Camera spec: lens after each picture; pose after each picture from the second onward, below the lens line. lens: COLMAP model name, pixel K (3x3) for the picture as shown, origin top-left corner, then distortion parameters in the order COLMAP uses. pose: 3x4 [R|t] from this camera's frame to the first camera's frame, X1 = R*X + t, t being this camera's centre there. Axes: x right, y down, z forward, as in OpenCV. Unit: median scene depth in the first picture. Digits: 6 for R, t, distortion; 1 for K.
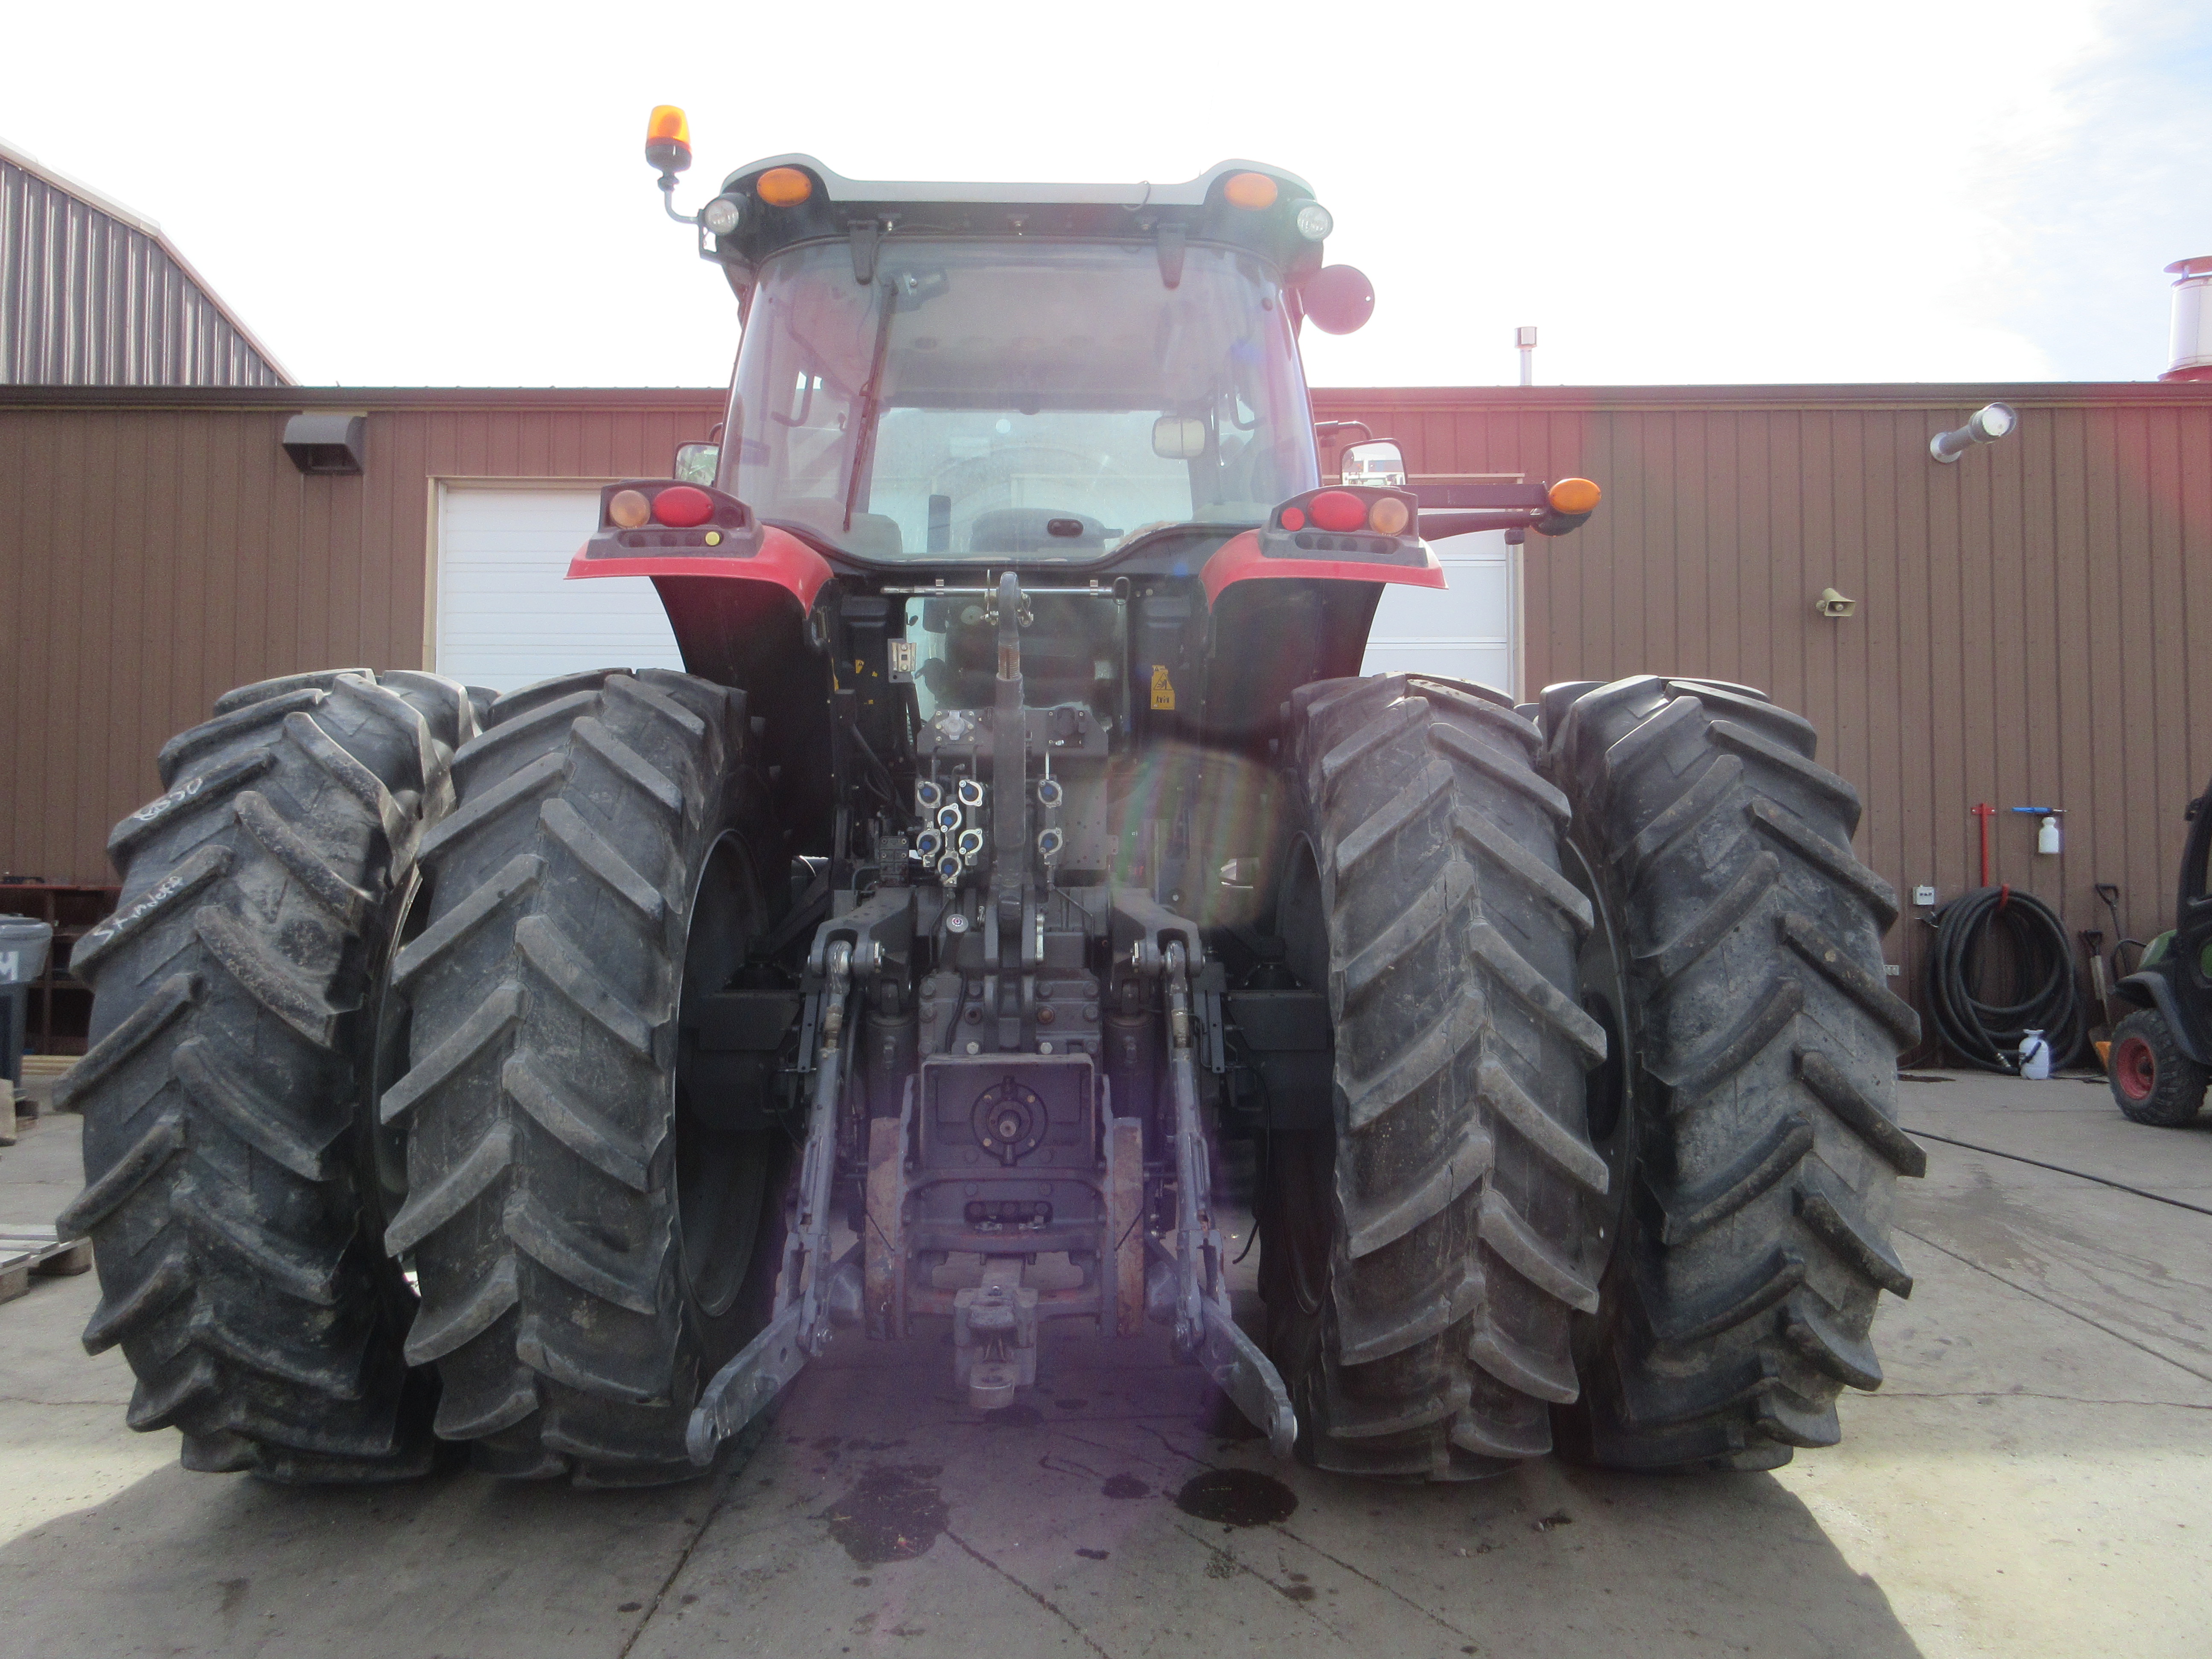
lens RADIAL K [[1617.9, 0, 1116.1], [0, 1617.9, 850.3], [0, 0, 1]] dist [-0.013463, -0.003160]
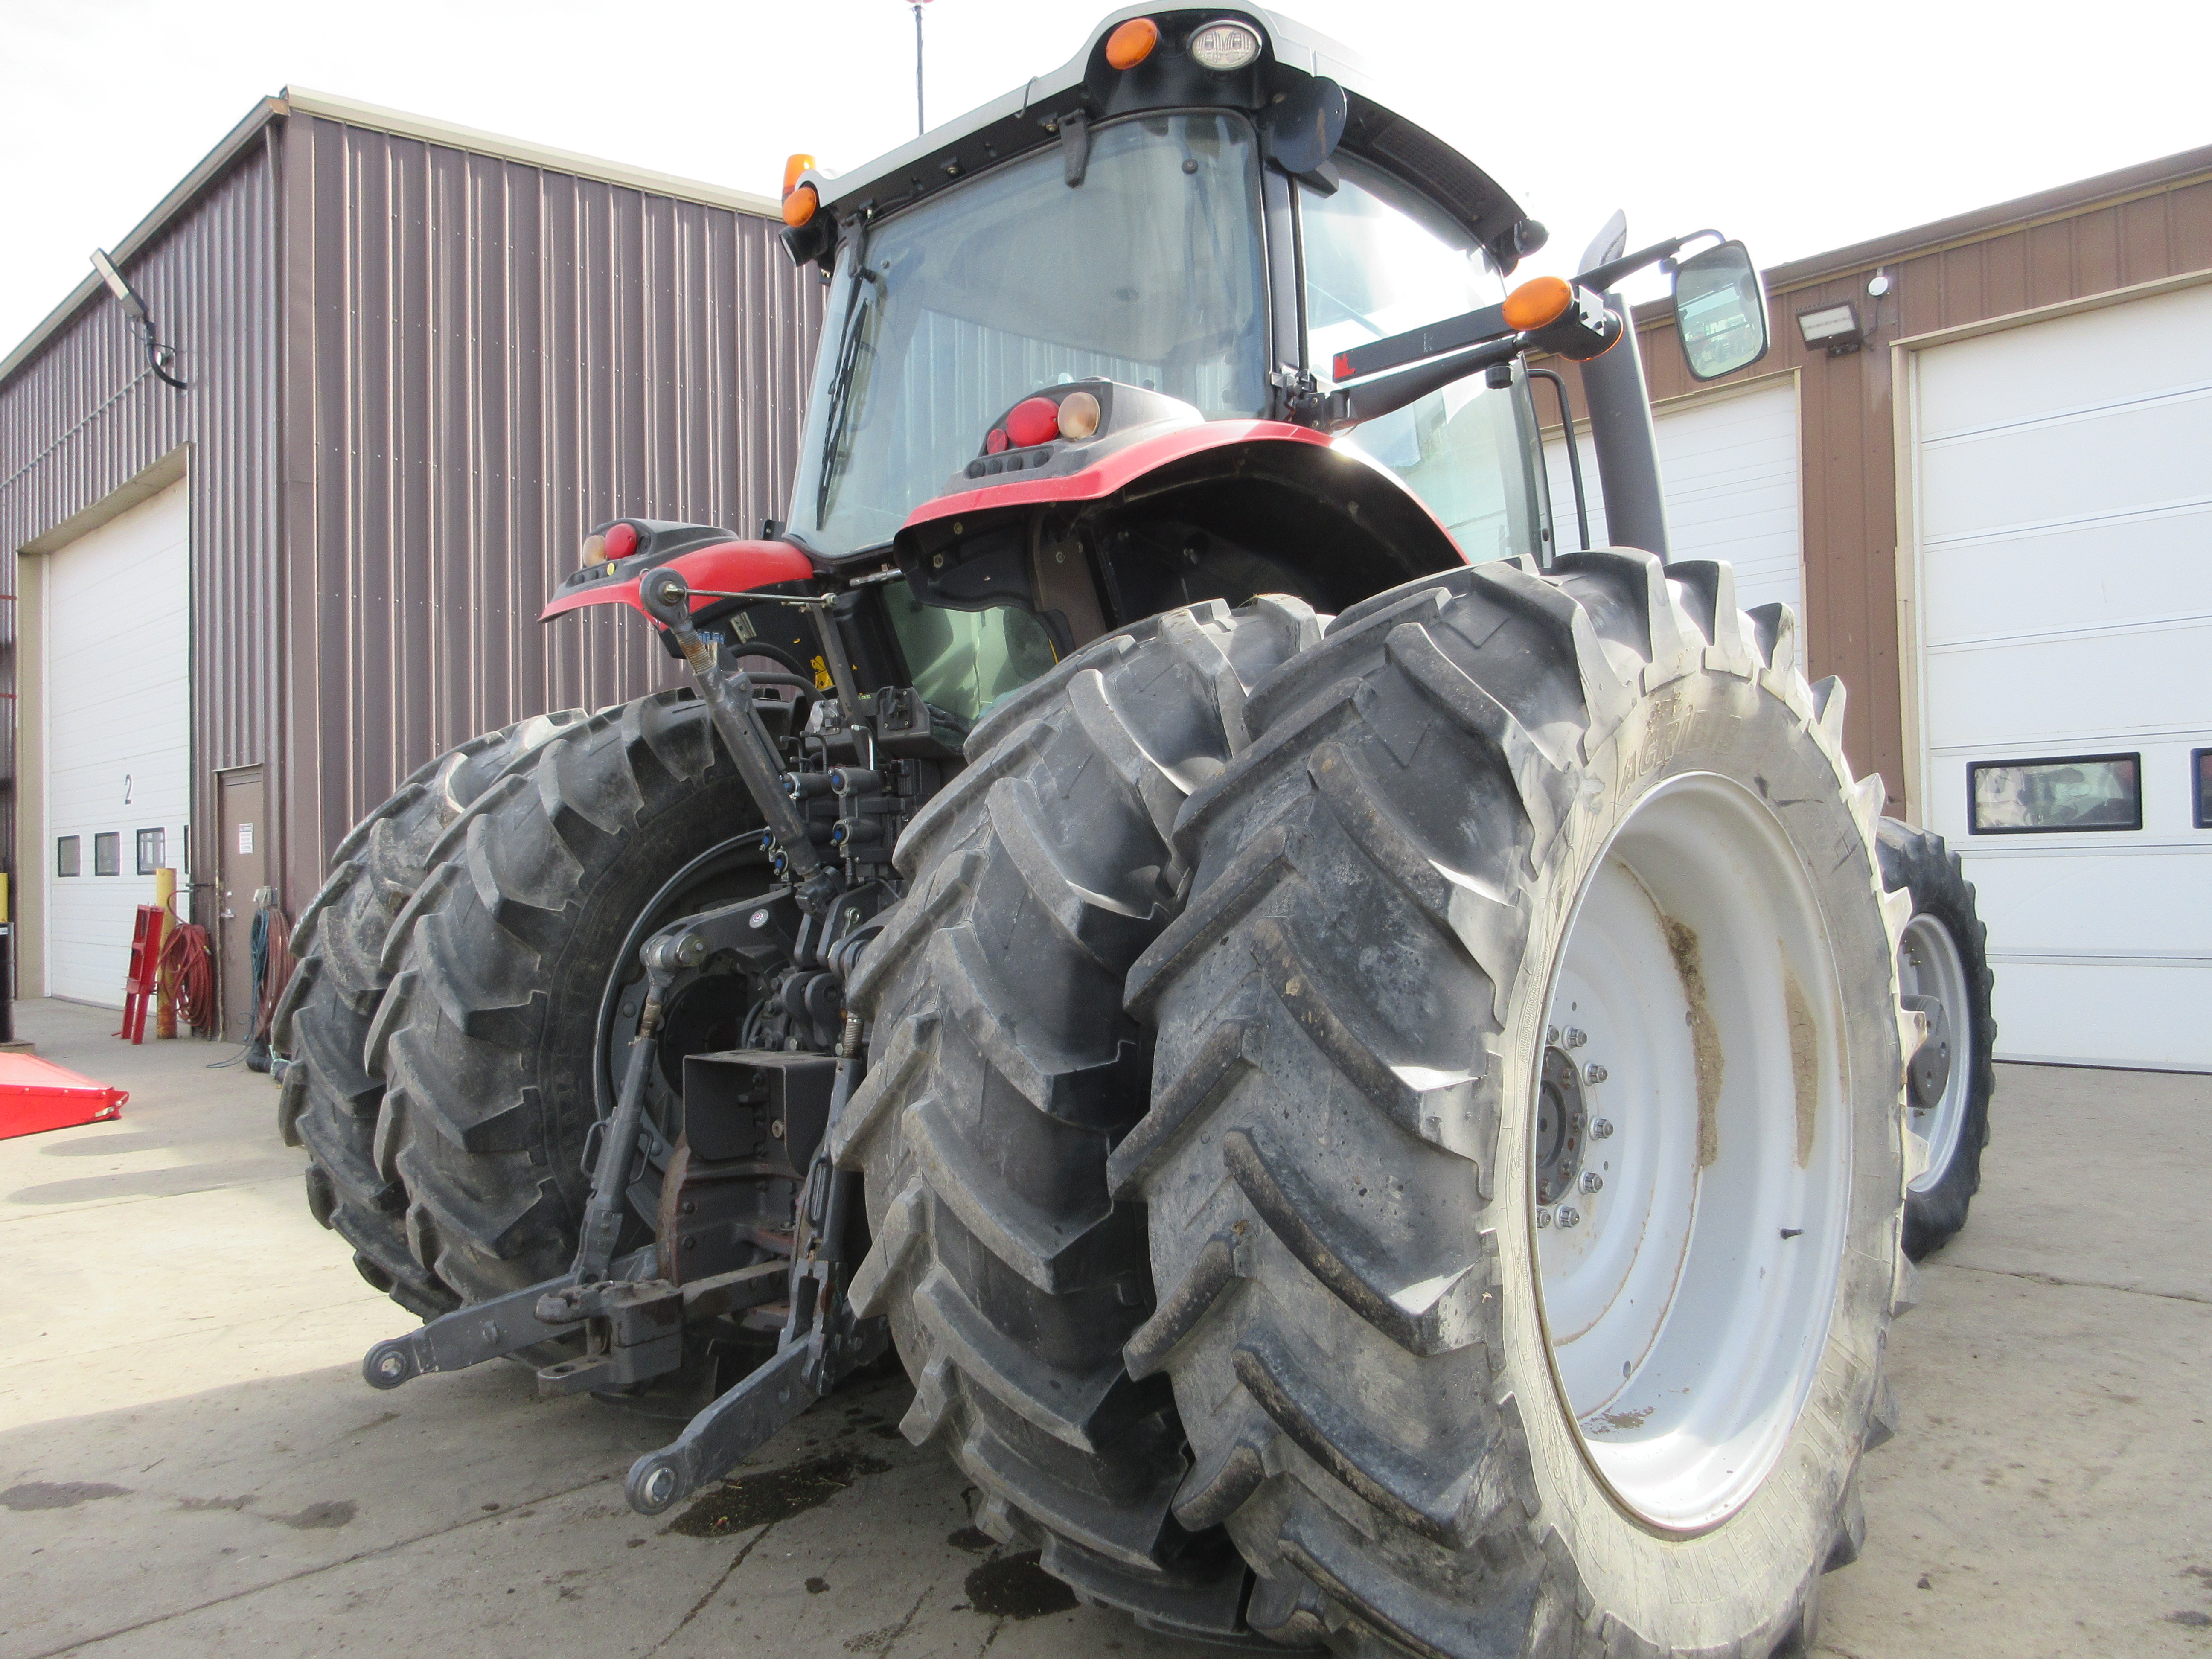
lens RADIAL K [[1638.5, 0, 1105.2], [0, 1638.5, 846.2], [0, 0, 1]] dist [-0.003691, -0.000007]
pose [[0.709503, -0.024455, -0.704278, 0.830987], [0.040936, 0.999140, 0.006546, 0.002220], [0.703512, -0.033474, 0.709894, 0.470645]]
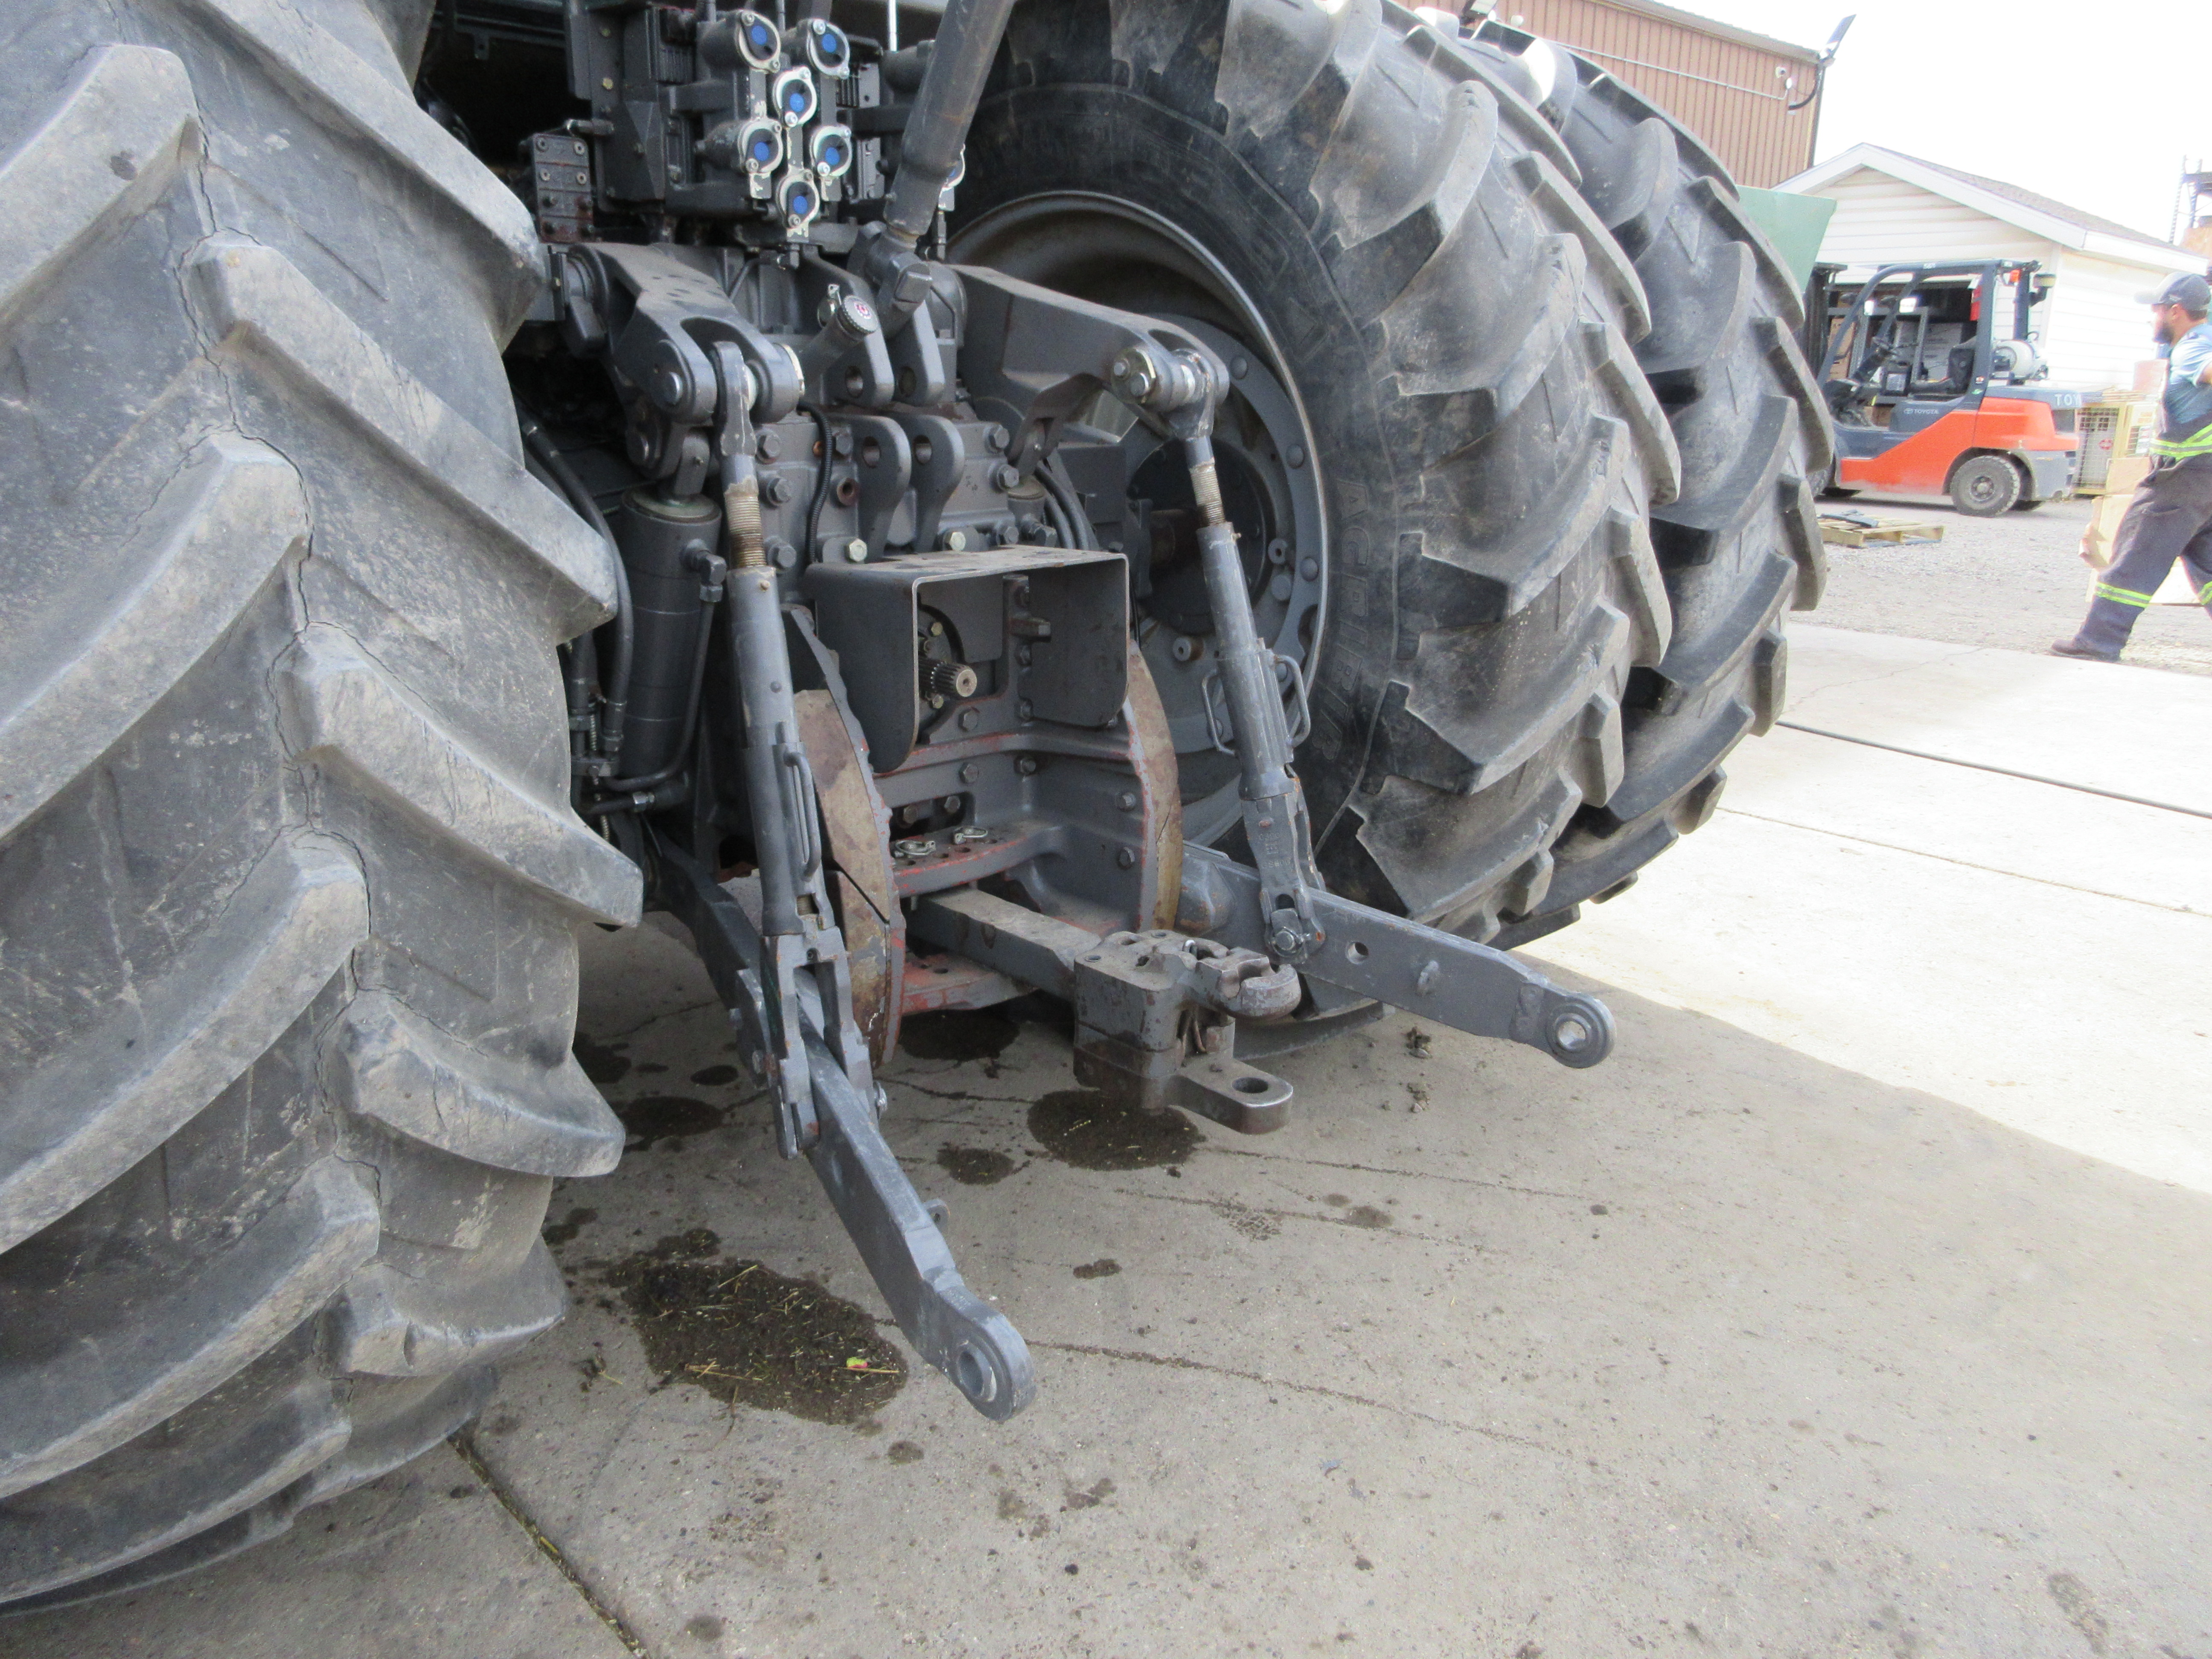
lens RADIAL K [[1638.5, 0, 1105.2], [0, 1638.5, 846.2], [0, 0, 1]] dist [-0.003691, -0.000007]
pose [[0.714427, -0.194592, 0.672107, -0.471722], [-0.024372, 0.953048, 0.301838, 0.051773], [-0.699285, -0.232022, 0.676140, 0.588166]]
